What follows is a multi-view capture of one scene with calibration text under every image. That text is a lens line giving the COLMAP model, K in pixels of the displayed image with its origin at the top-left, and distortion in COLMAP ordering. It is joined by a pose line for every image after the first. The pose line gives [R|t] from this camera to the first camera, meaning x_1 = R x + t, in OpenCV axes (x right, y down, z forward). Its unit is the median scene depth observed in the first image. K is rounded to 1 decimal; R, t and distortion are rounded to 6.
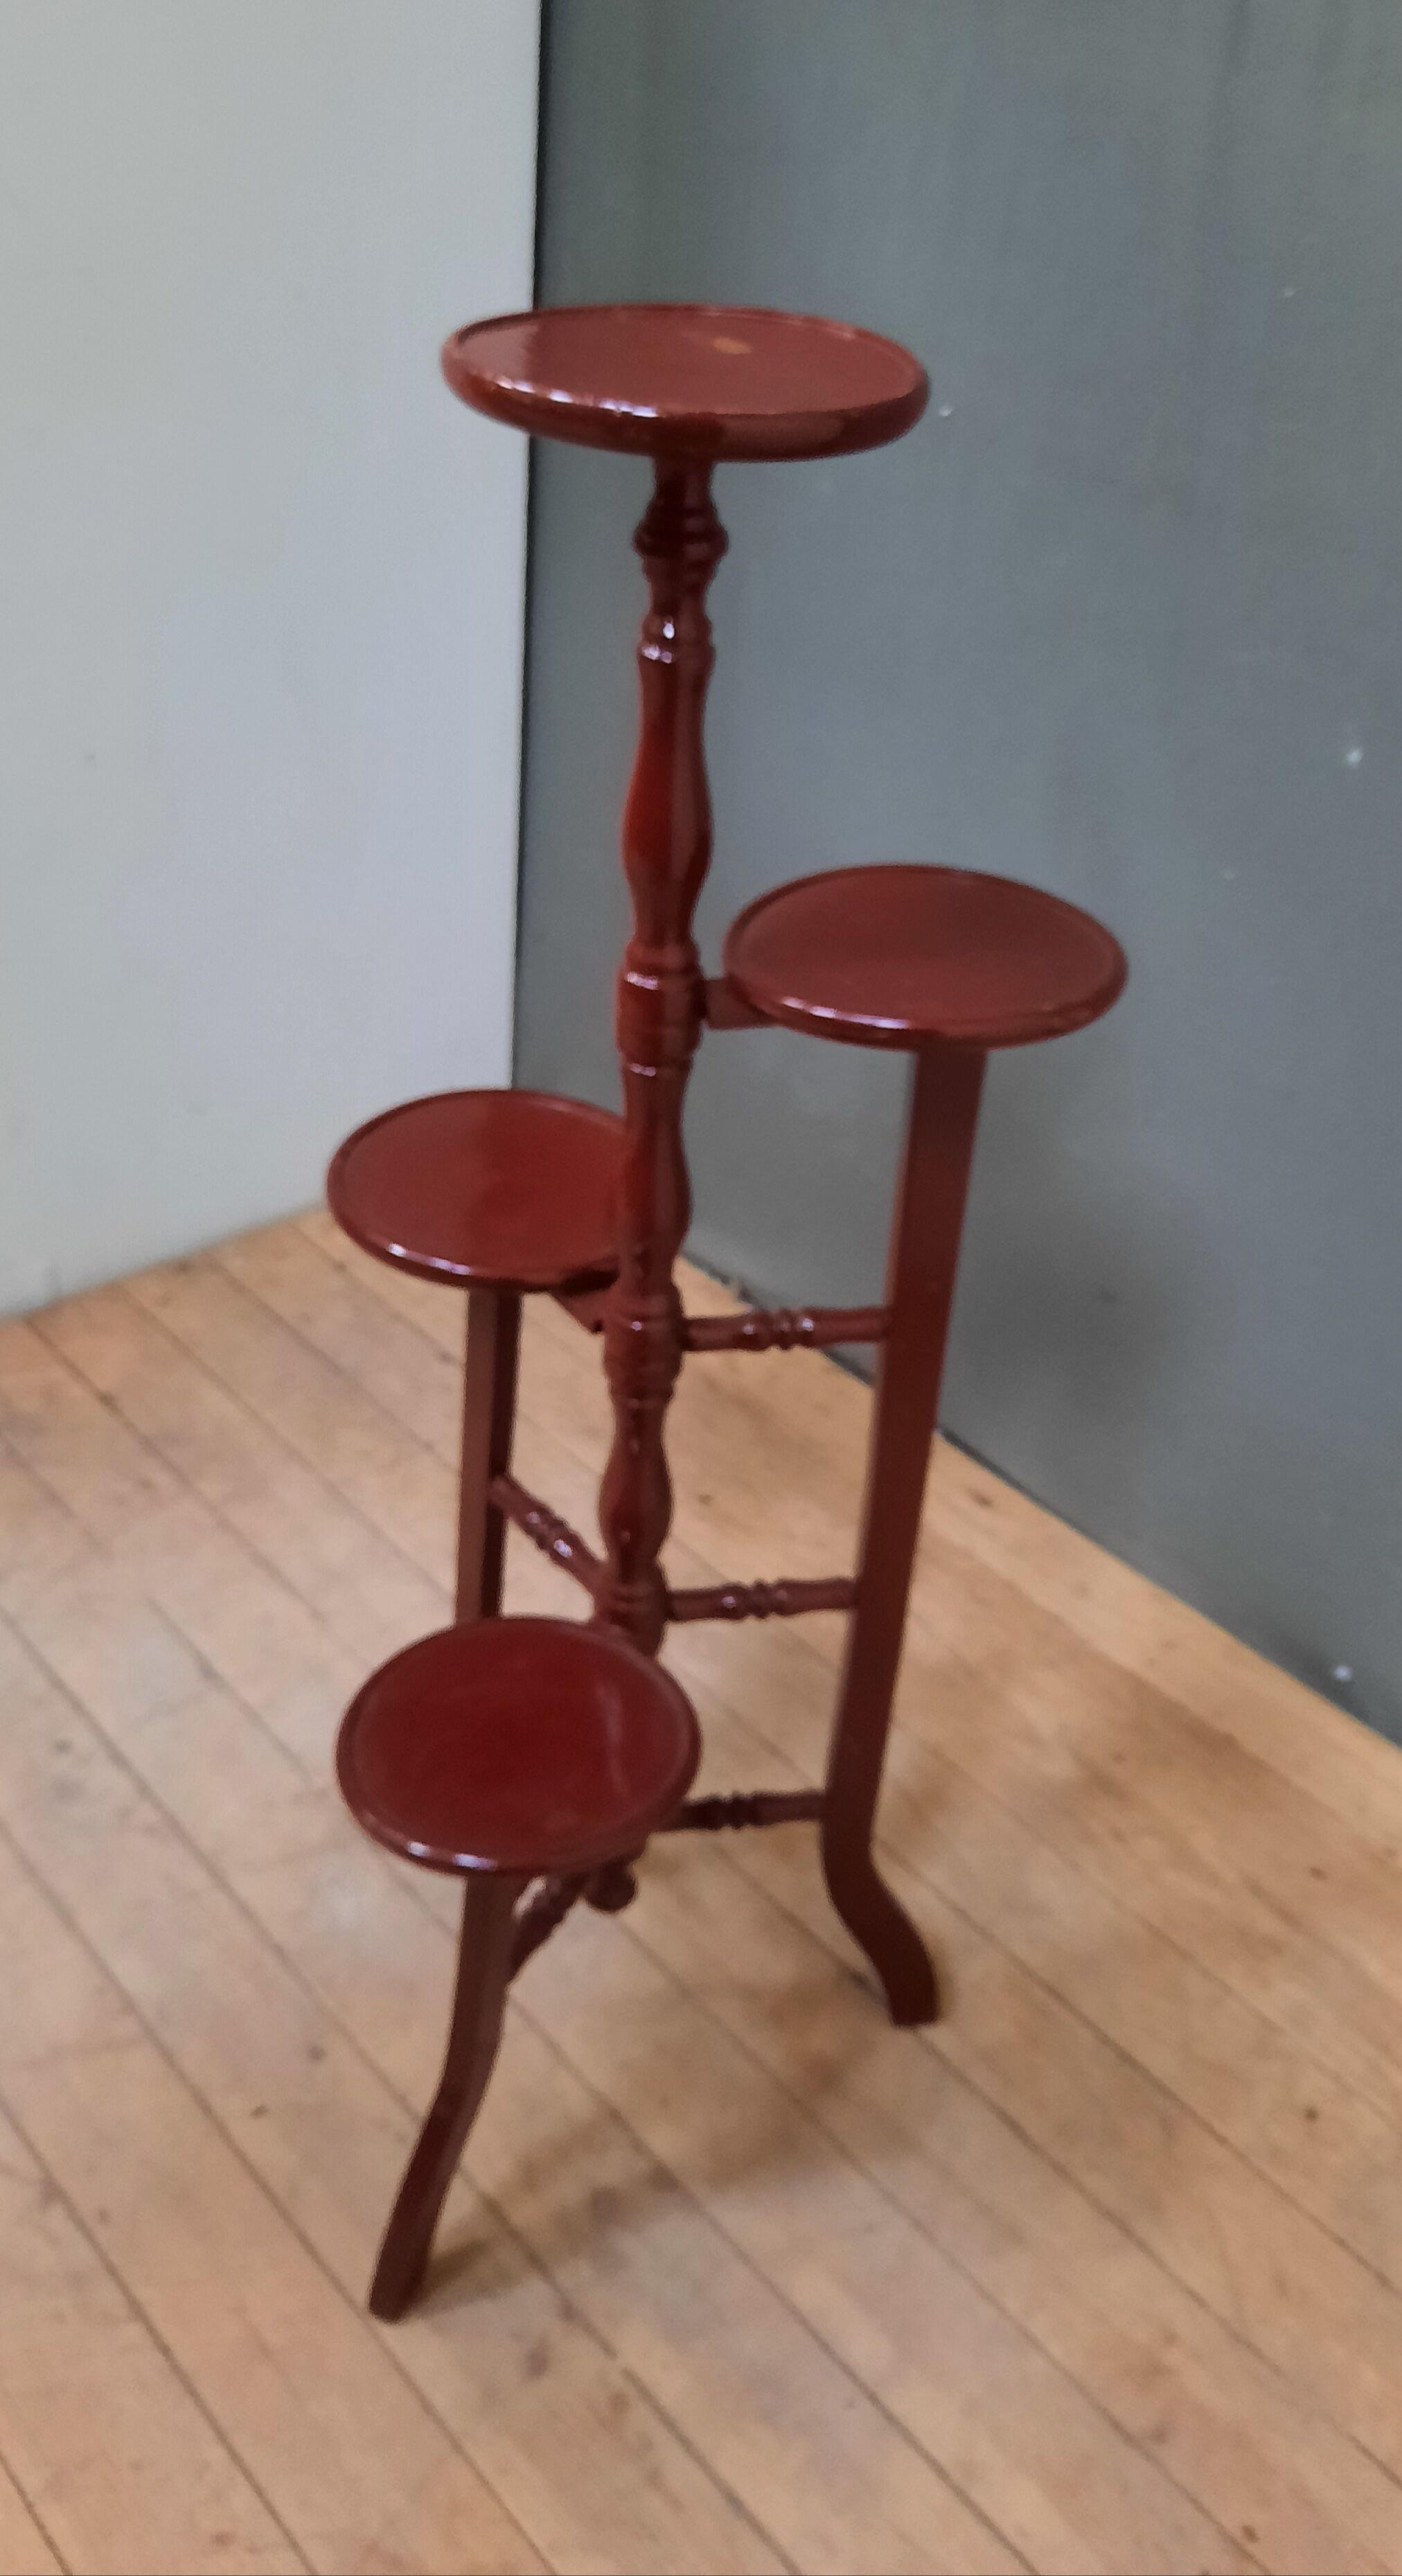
lens RADIAL K [[2154.5, 0, 645.2], [0, 2154.5, 1242.1], [0, 0, 1]] dist [0.044747, -0.091849]
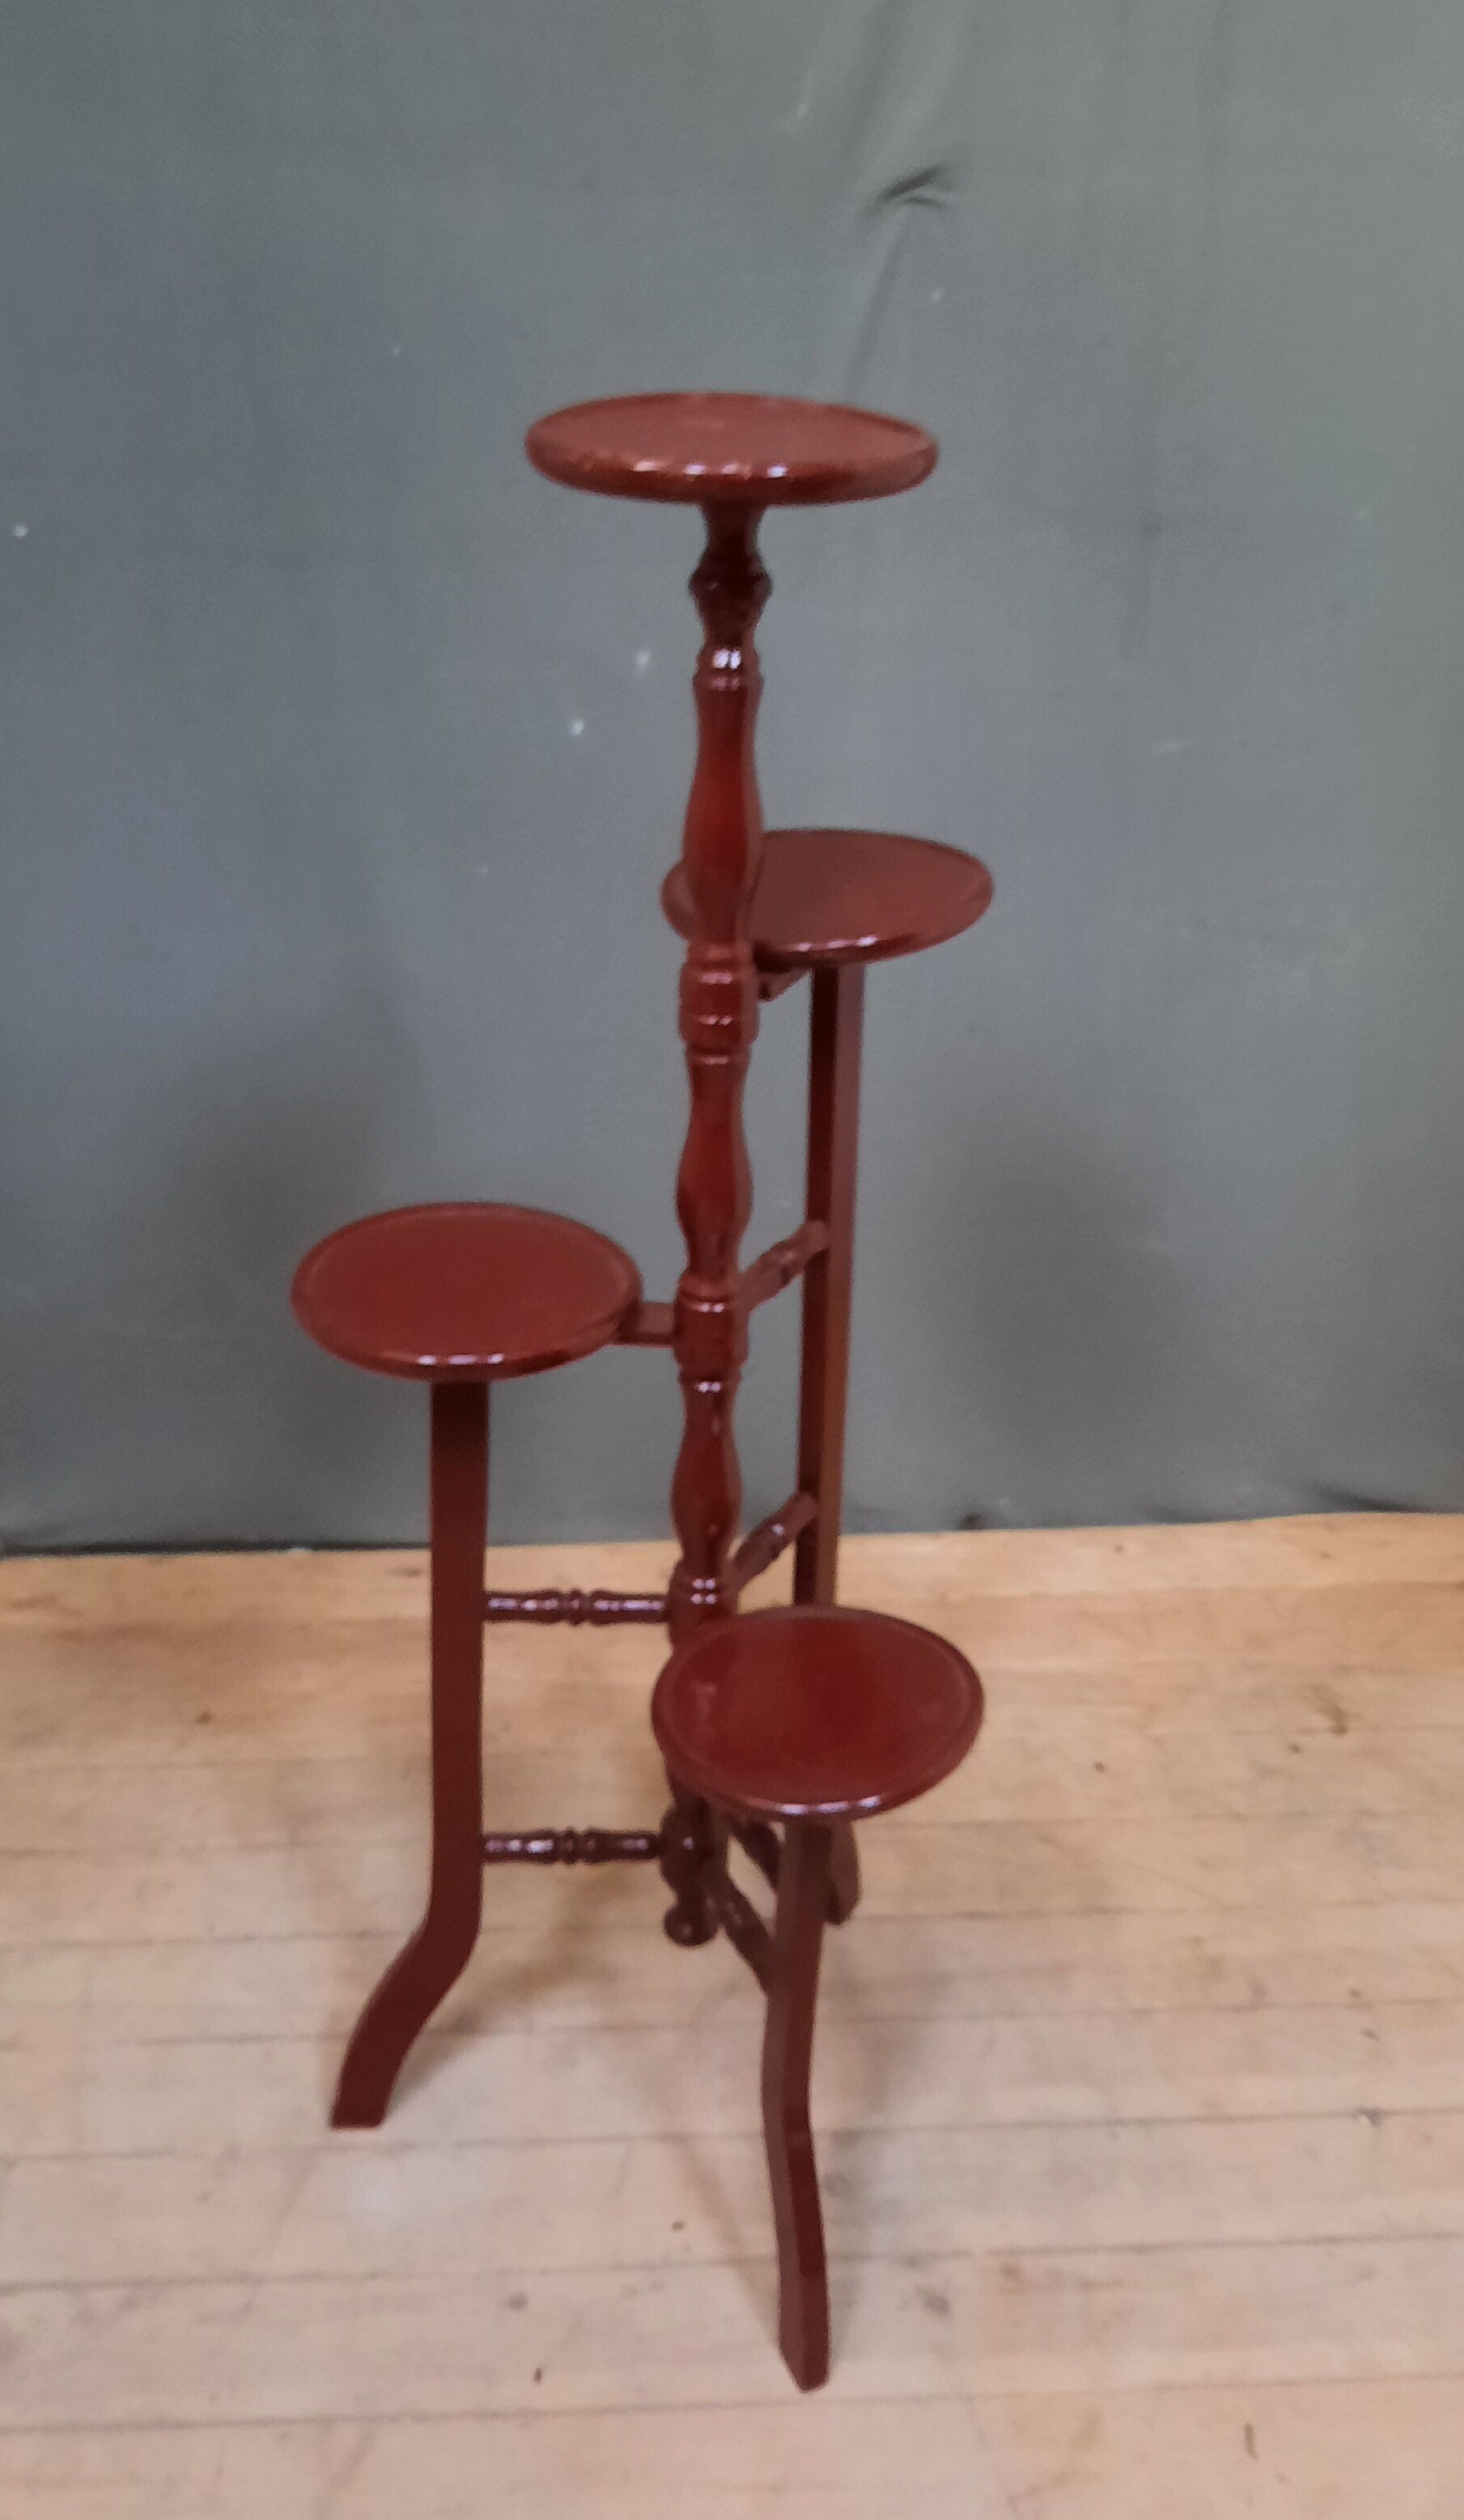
lens RADIAL K [[2579.0, 0, 732.0], [0, 2579.0, 1260.0], [0, 0, 1]] dist [-0.000843, -0.005671]
pose [[0.594121, -0.396164, 0.700053, -0.728971], [0.451708, 0.884441, 0.117154, -0.106457], [-0.665568, 0.246615, 0.704415, 0.069874]]
